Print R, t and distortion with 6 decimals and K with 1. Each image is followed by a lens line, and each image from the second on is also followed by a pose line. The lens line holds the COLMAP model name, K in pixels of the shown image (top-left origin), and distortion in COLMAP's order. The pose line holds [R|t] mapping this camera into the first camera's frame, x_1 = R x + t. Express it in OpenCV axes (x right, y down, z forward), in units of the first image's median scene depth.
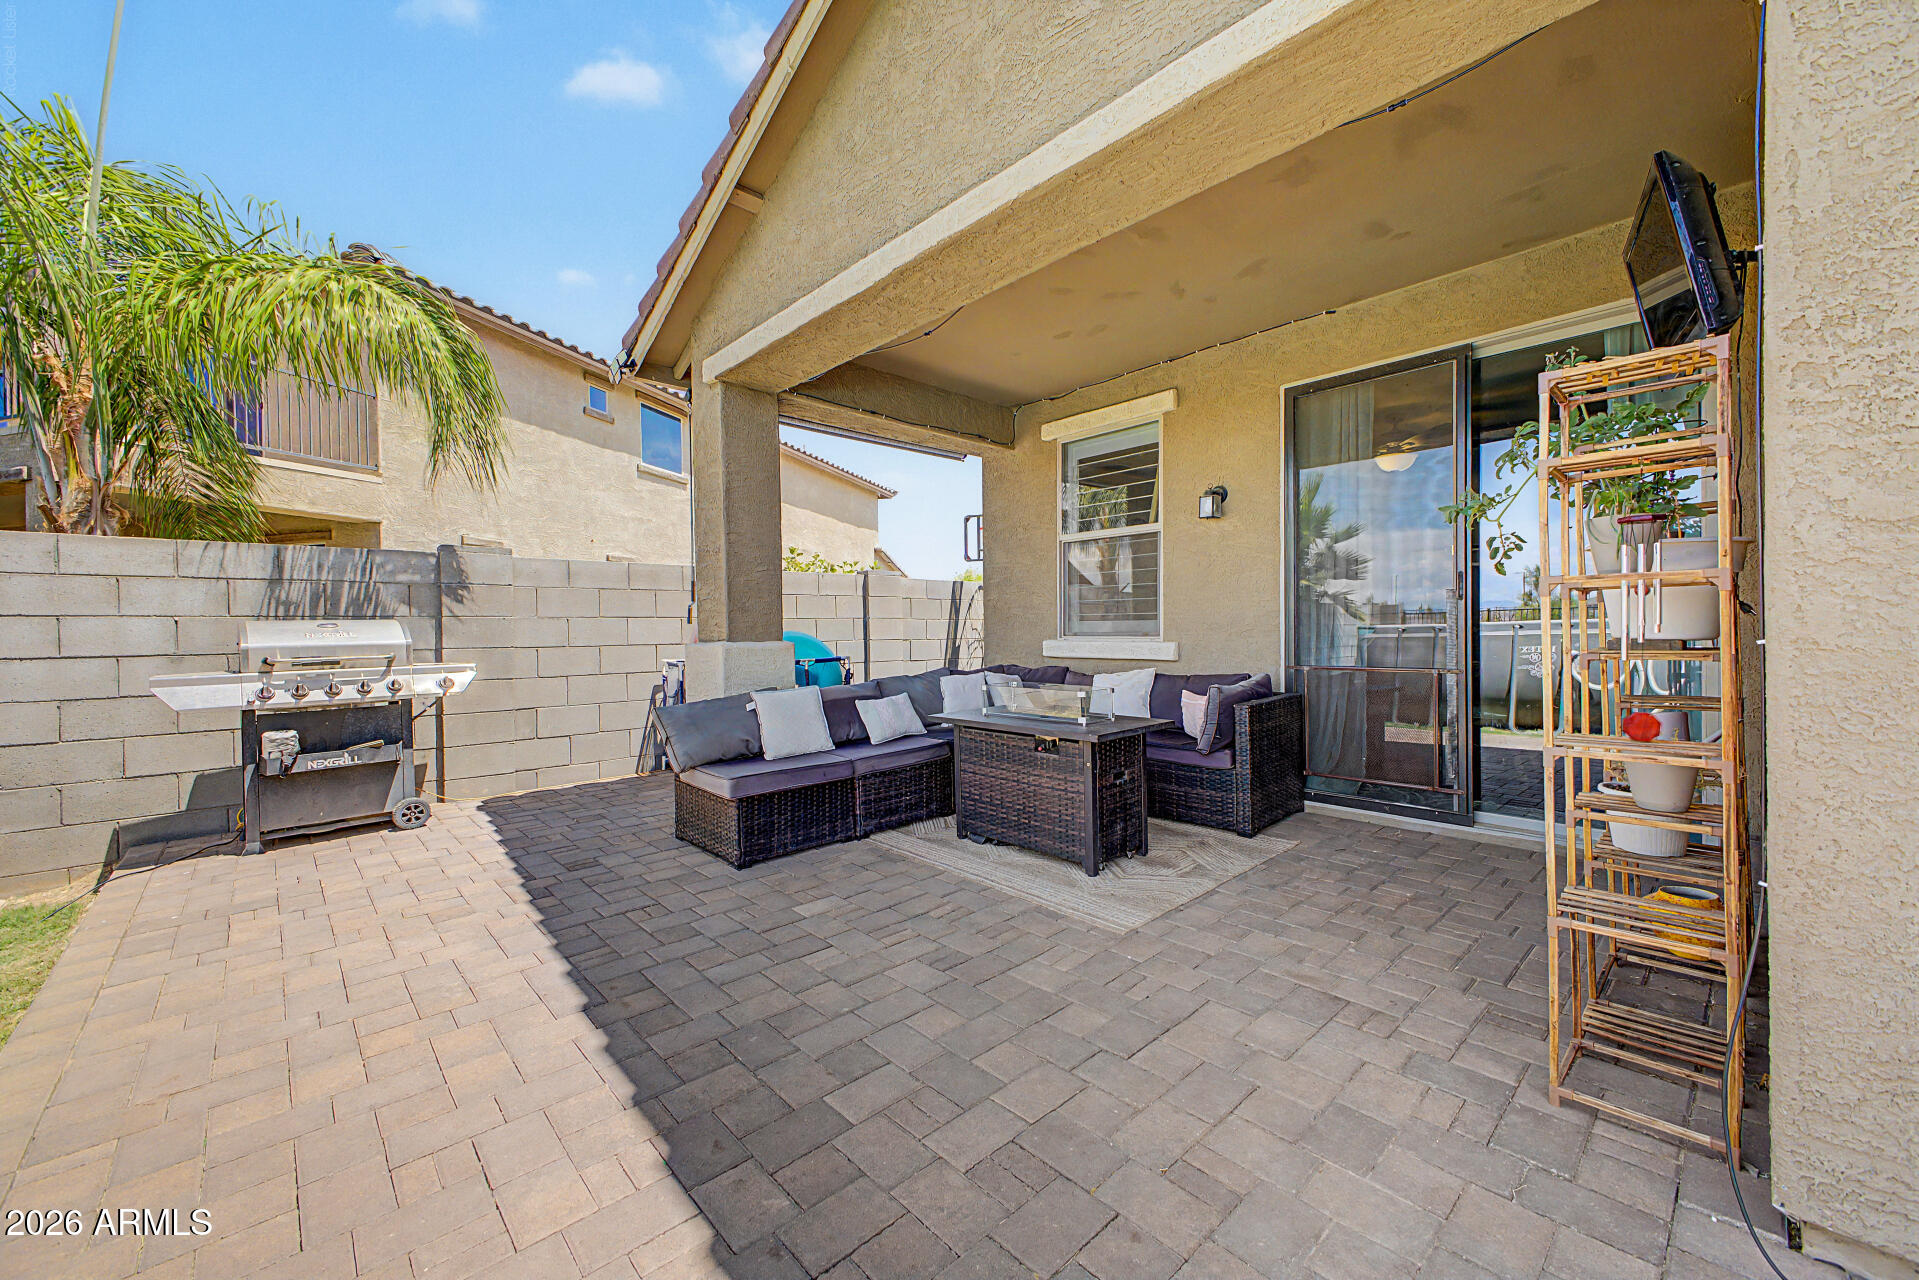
lens RADIAL K [[744.4, 0, 963.1], [0, 744.4, 634.6], [0, 0, 1]] dist [0.000495, -0.000159]
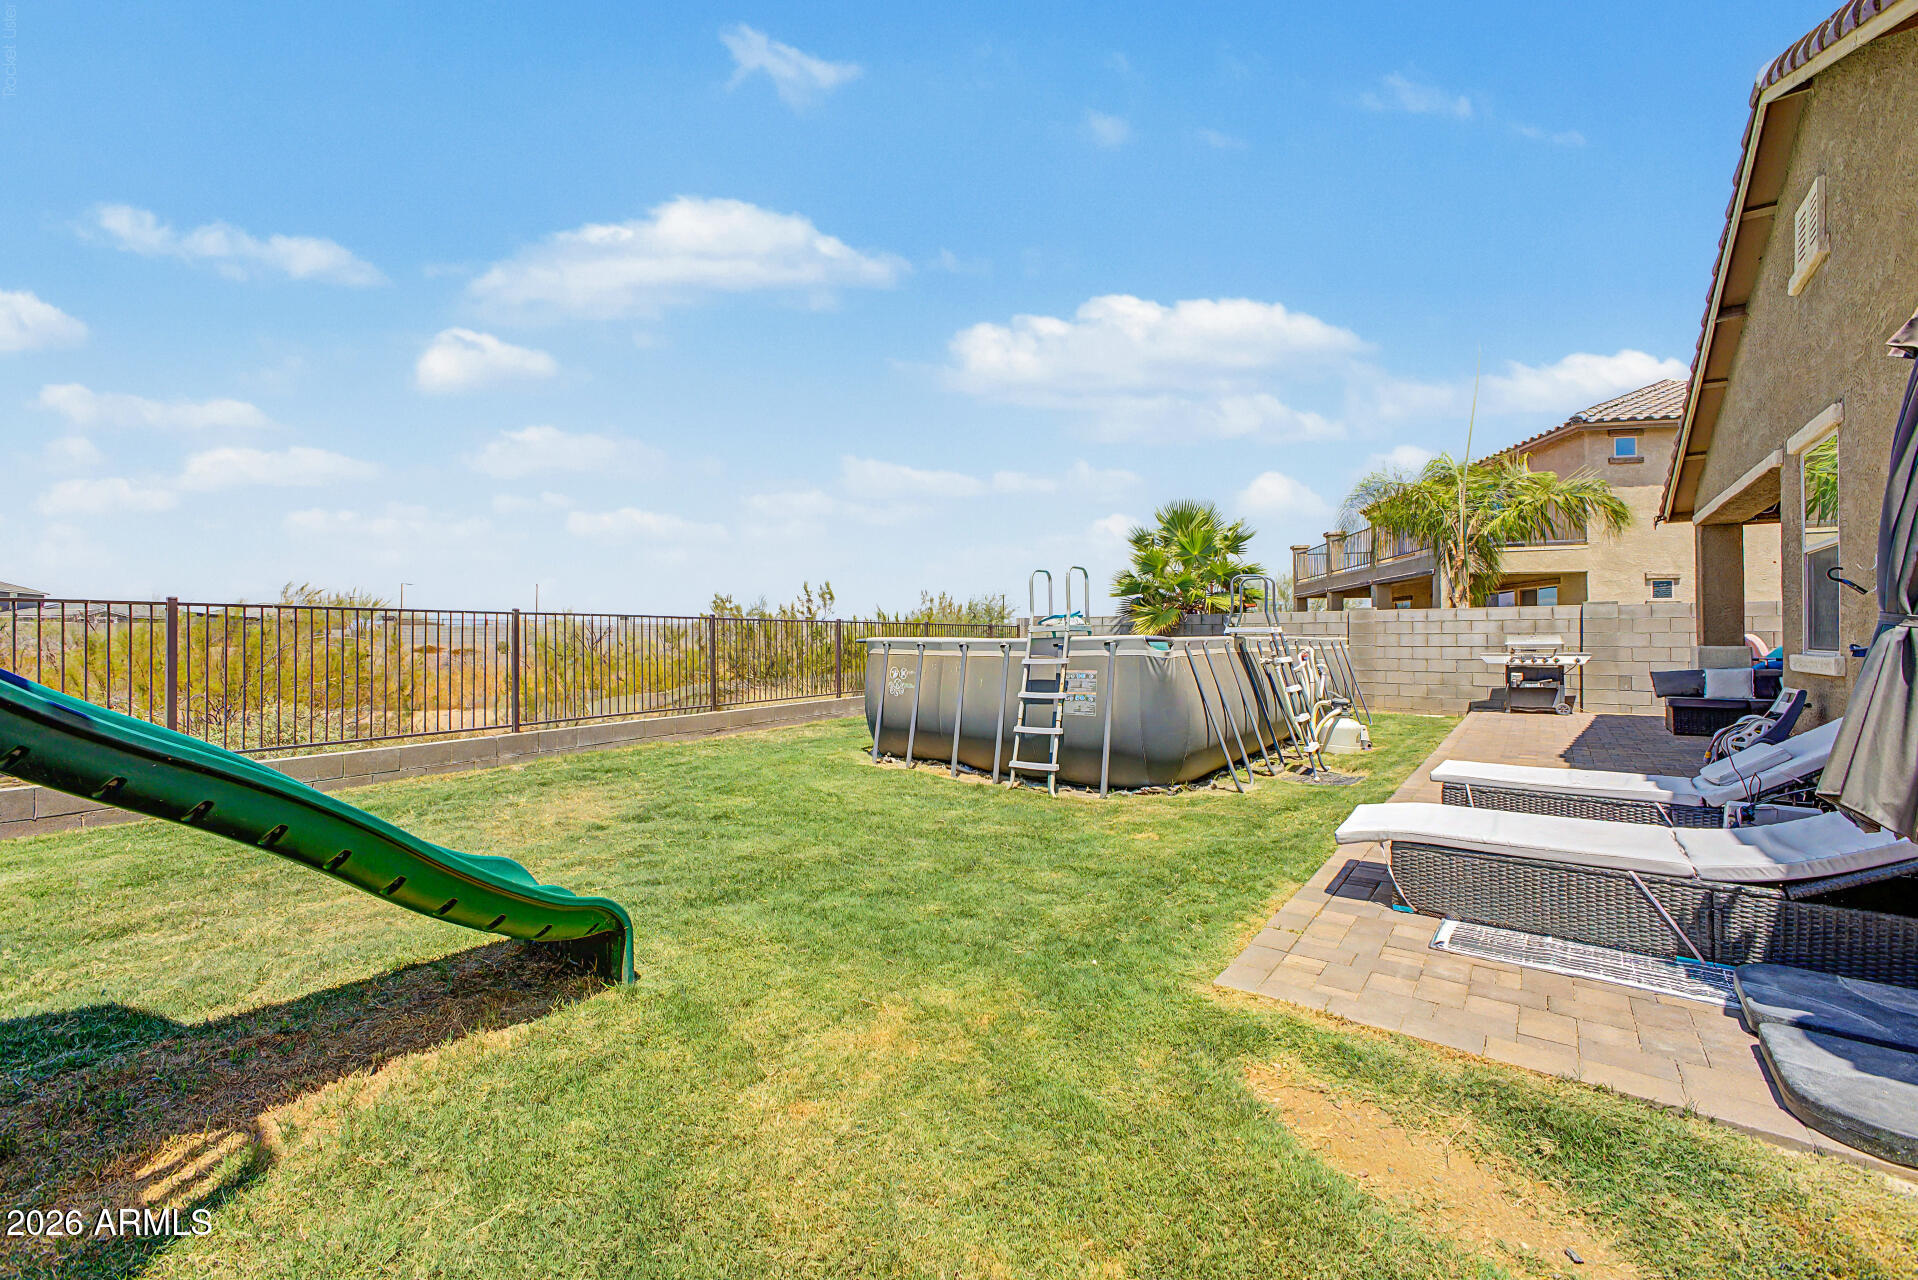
lens RADIAL K [[759.5, 0, 965.8], [0, 759.5, 635.4], [0, 0, 1]] dist [0.019856, -0.006213]
pose [[0.166252, 0.007338, -0.986056, 1.640368], [-0.005303, 0.999965, 0.006547, -0.027326], [0.986069, 0.004141, 0.166285, -1.589553]]
